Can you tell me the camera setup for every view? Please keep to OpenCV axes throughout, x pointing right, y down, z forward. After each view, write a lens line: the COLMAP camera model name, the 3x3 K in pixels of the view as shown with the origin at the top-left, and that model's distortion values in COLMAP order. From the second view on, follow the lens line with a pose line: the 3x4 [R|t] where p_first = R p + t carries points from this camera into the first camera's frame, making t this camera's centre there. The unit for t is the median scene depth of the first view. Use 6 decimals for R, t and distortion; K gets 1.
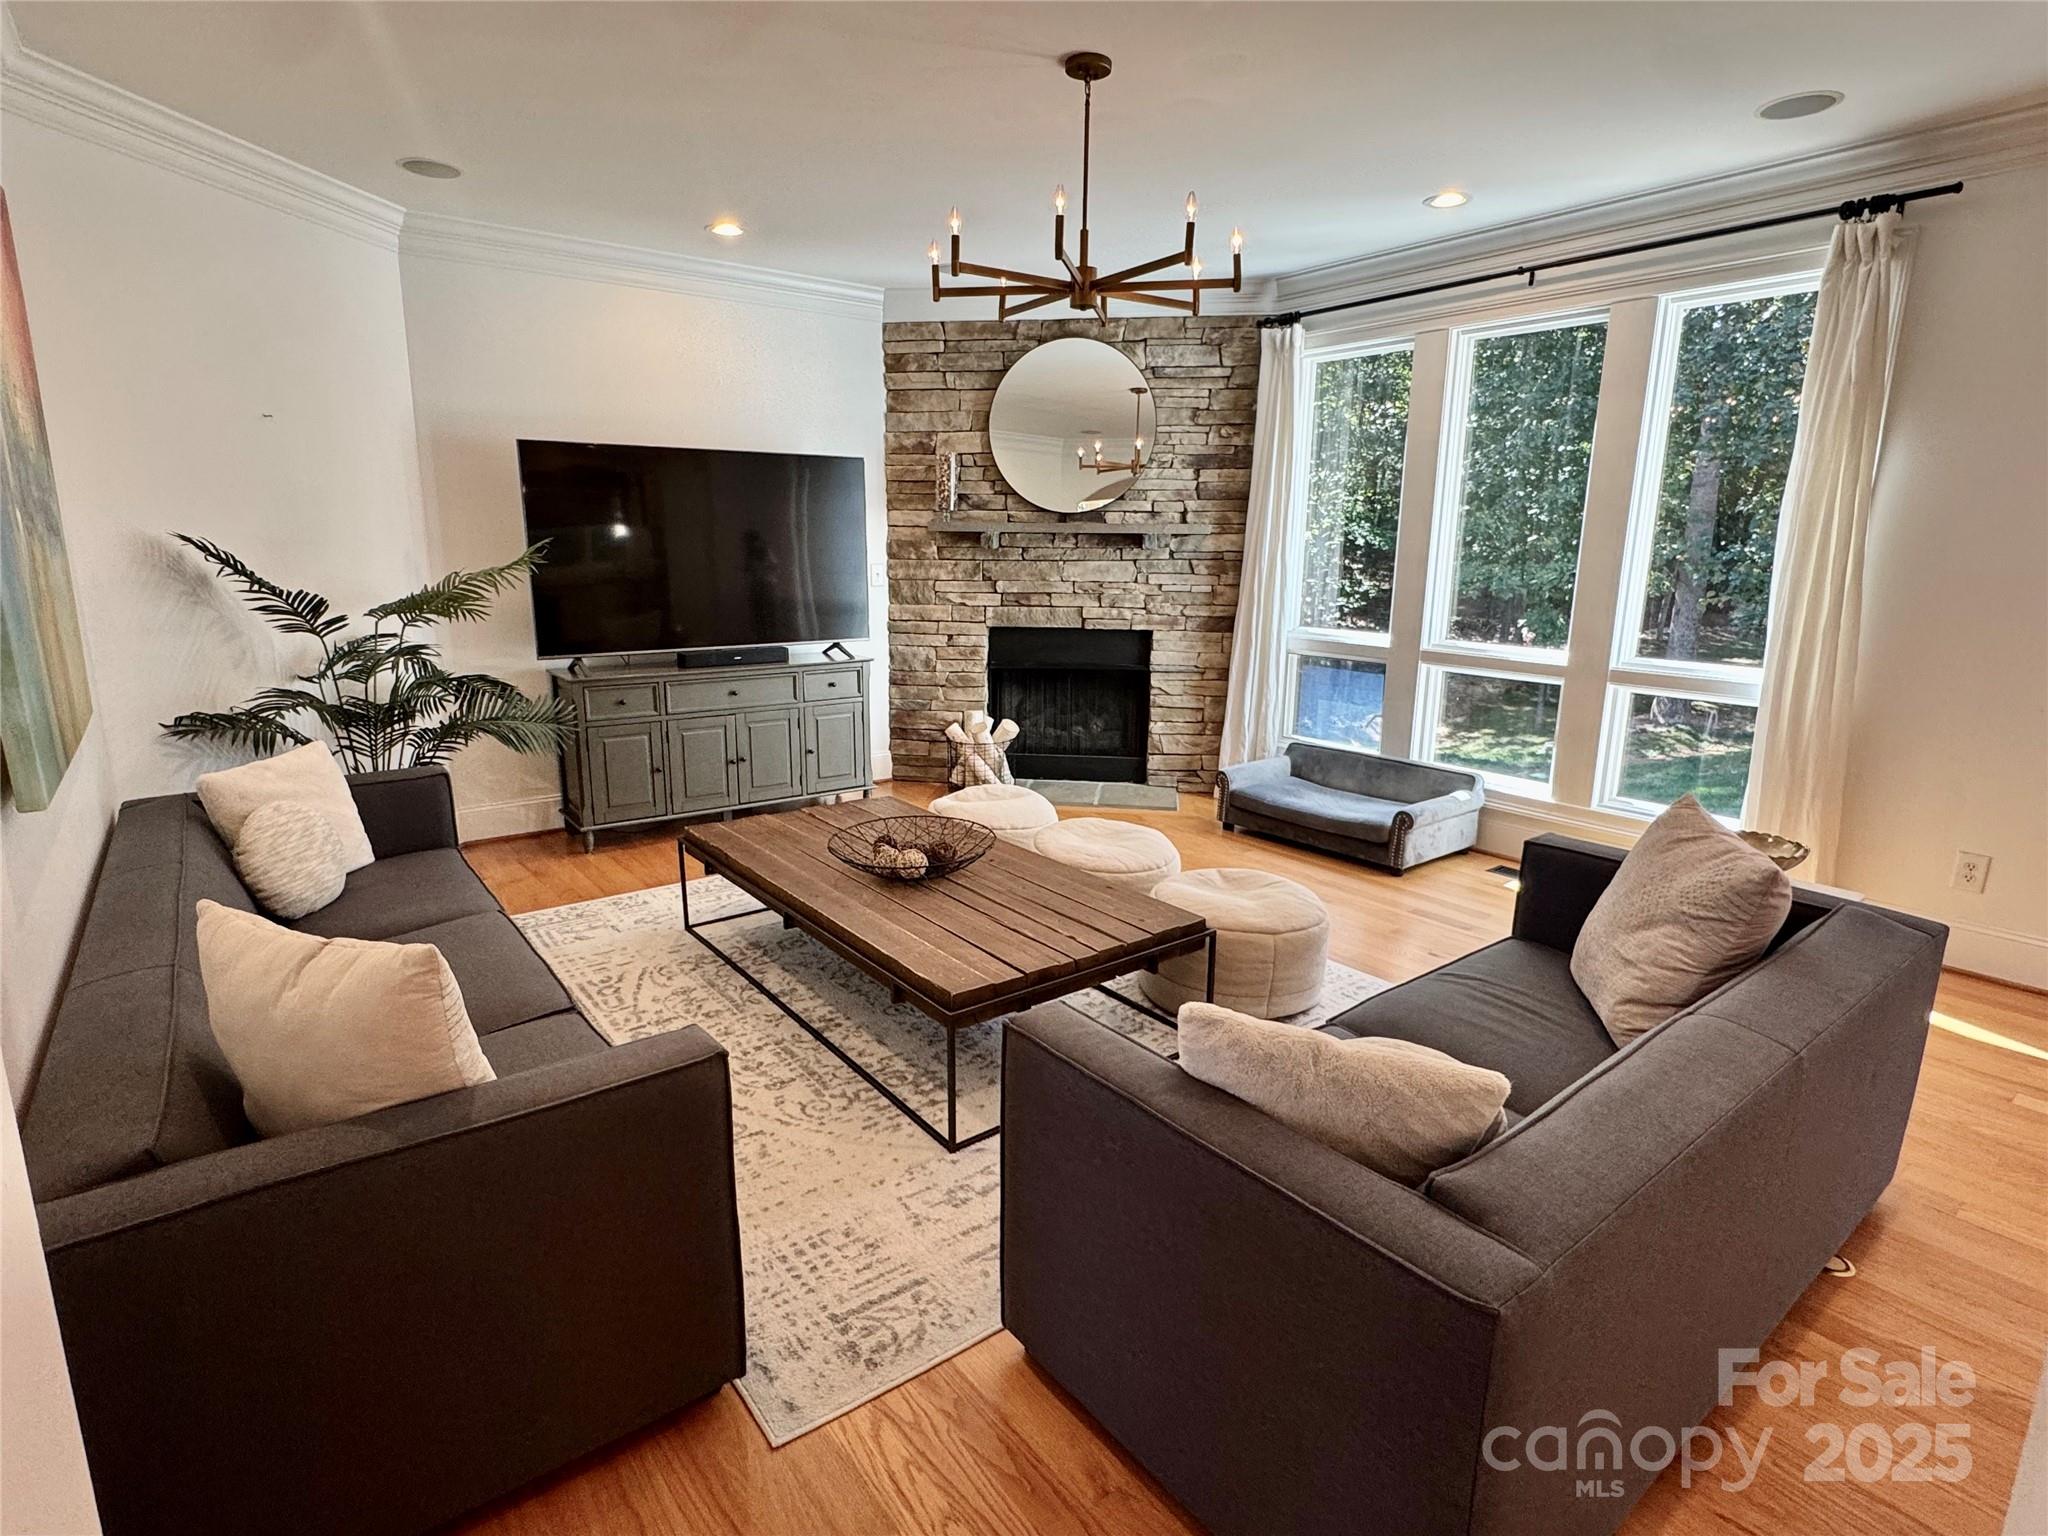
lens RADIAL K [[1049.9, 0, 1024.3], [0, 1049.9, 768.2], [0, 0, 1]] dist [-0.004099, 0.000584]
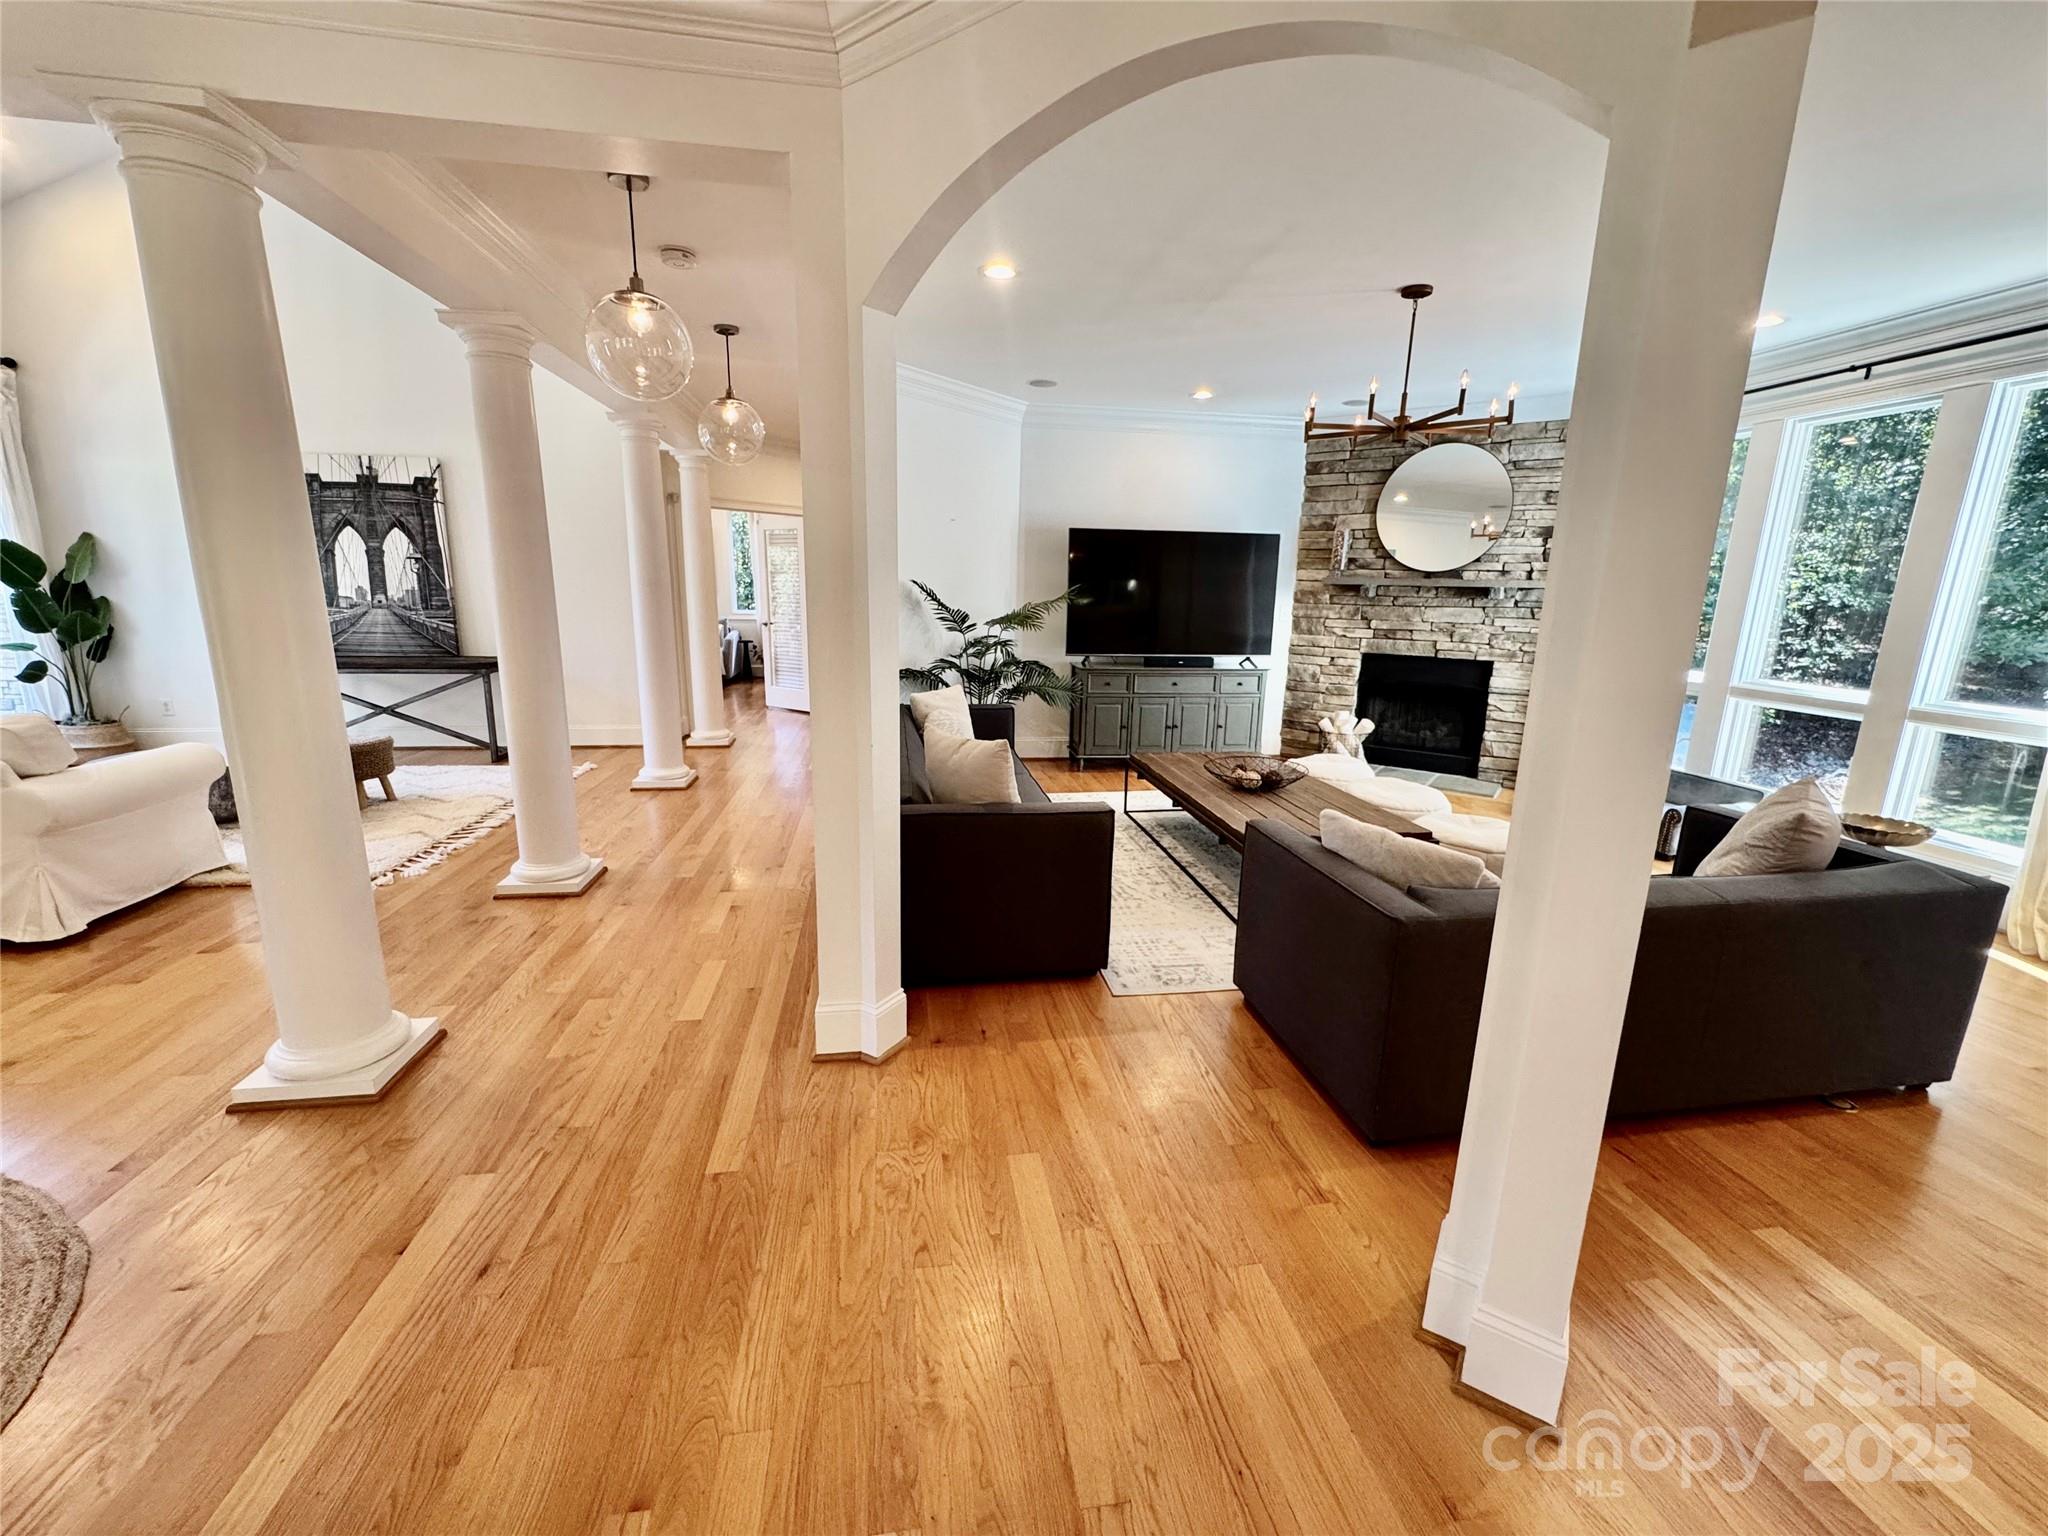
lens RADIAL K [[828.2, 0, 1022.0], [0, 828.2, 764.0], [0, 0, 1]] dist [-0.002791, -0.000152]
pose [[0.878877, 0.110313, -0.464119, 0.112016], [-0.115389, 0.993165, 0.017551, 0.052681], [0.462883, 0.038129, 0.885599, -0.208846]]
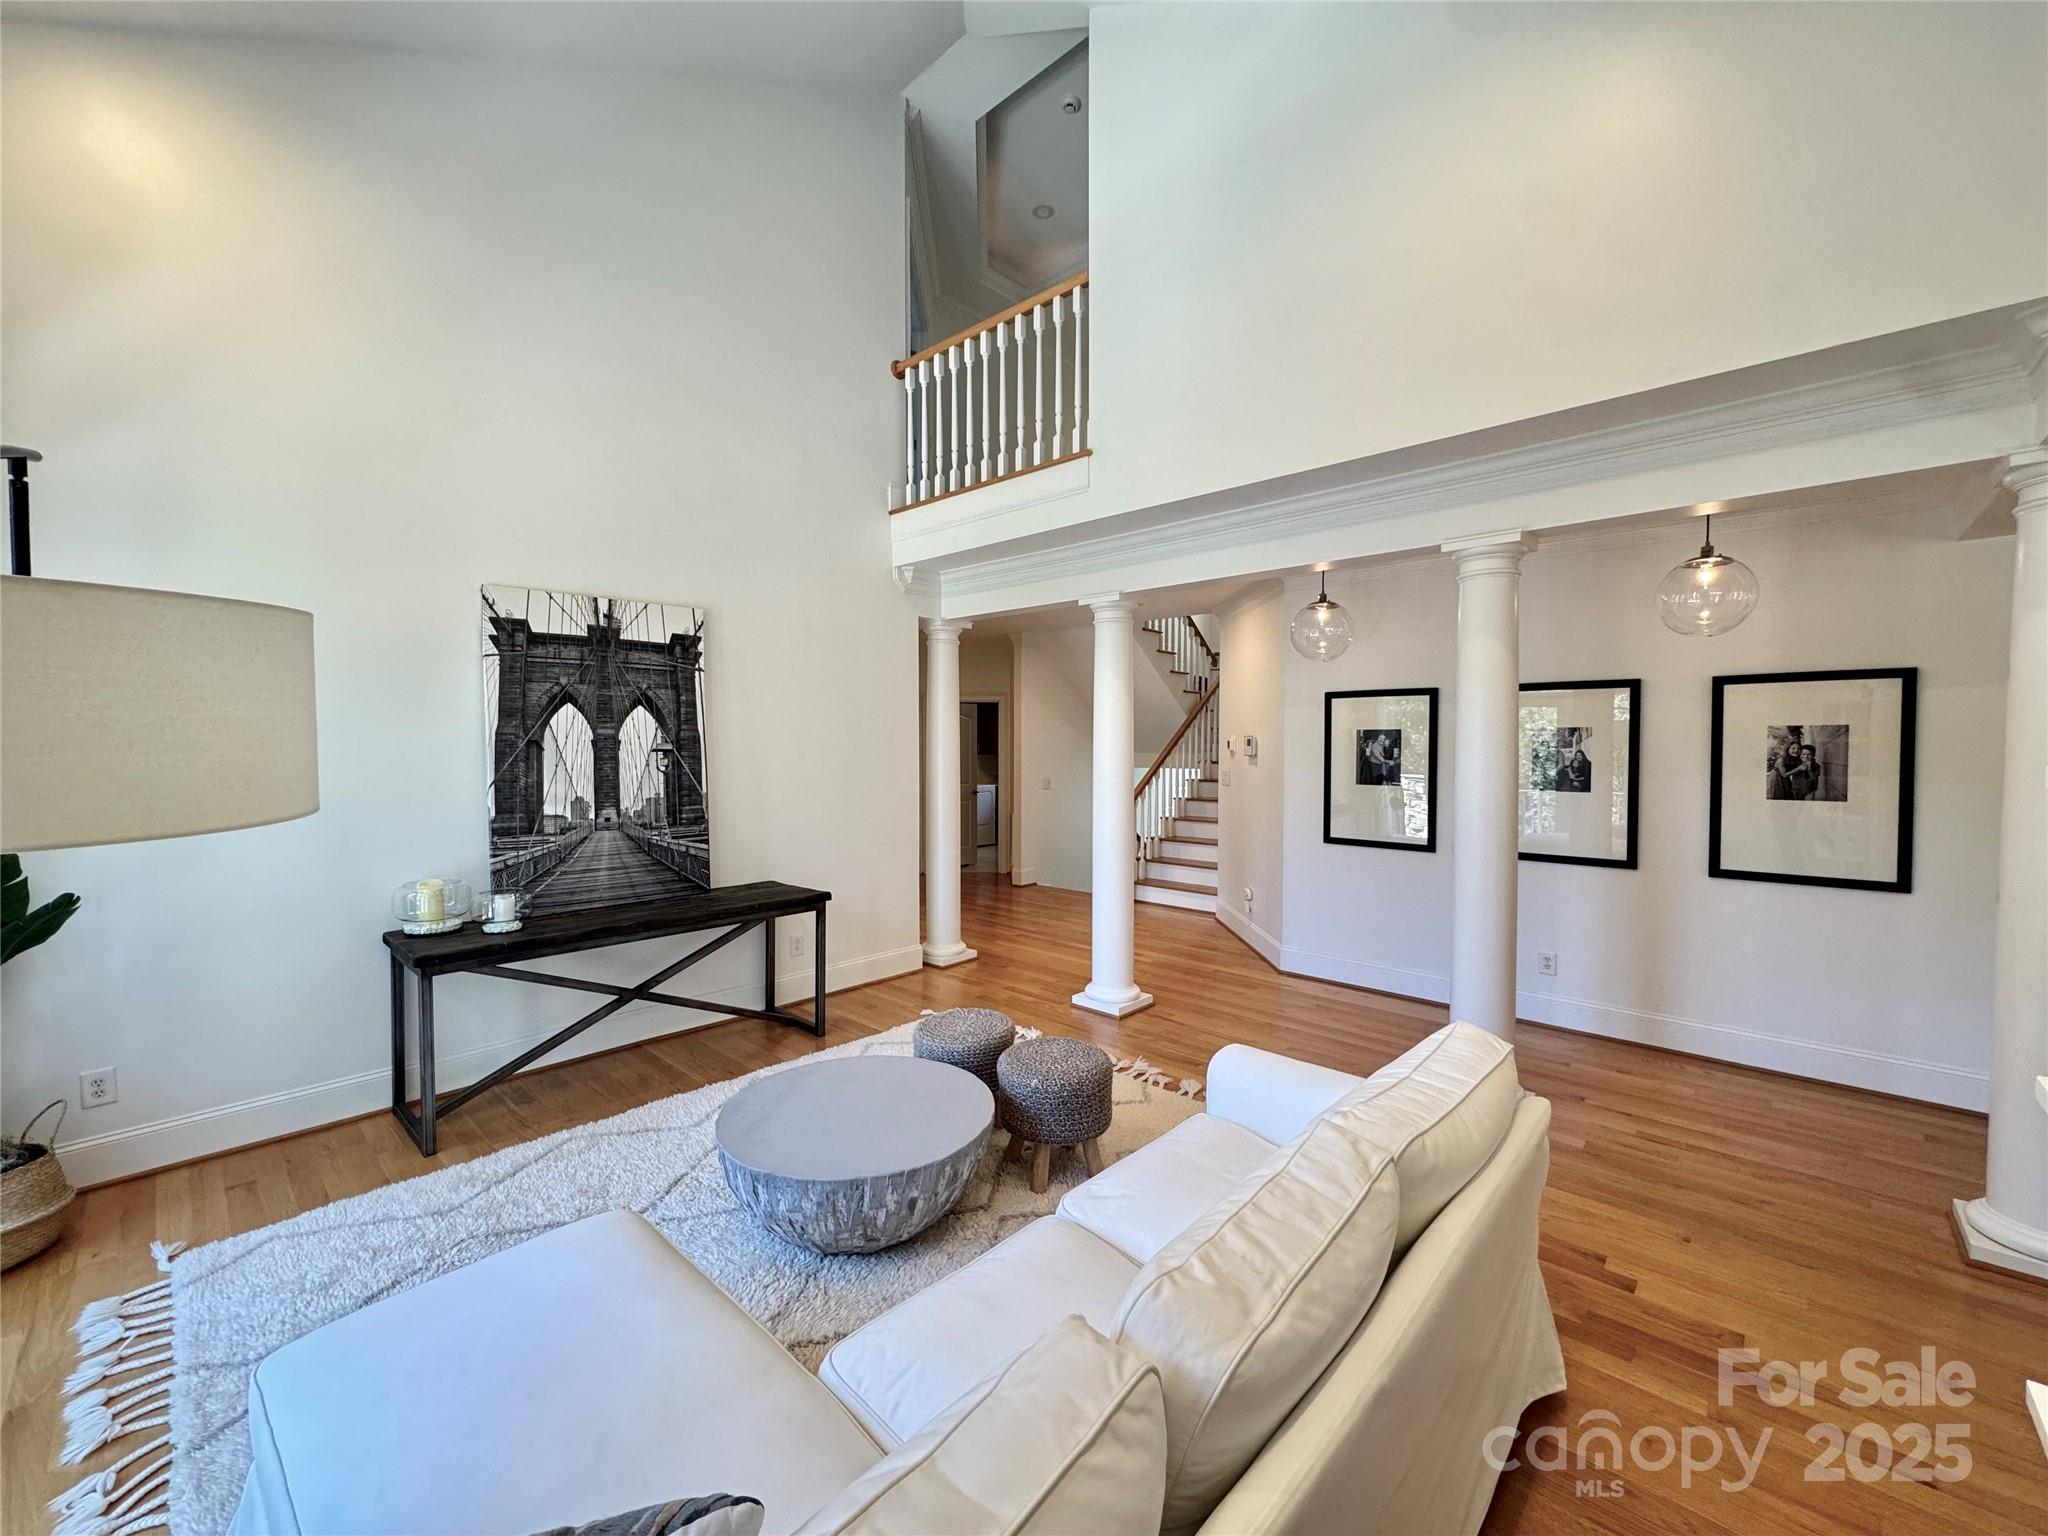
lens RADIAL K [[828.2, 0, 1027.0], [0, 828.2, 768.6], [0, 0, 1]] dist [-0.002791, -0.000152]
pose [[0.985993, -0.014526, 0.166155, -1.327584], [0.045164, 0.982235, -0.182137, 0.057431], [-0.160557, 0.187090, 0.969133, -0.433913]]
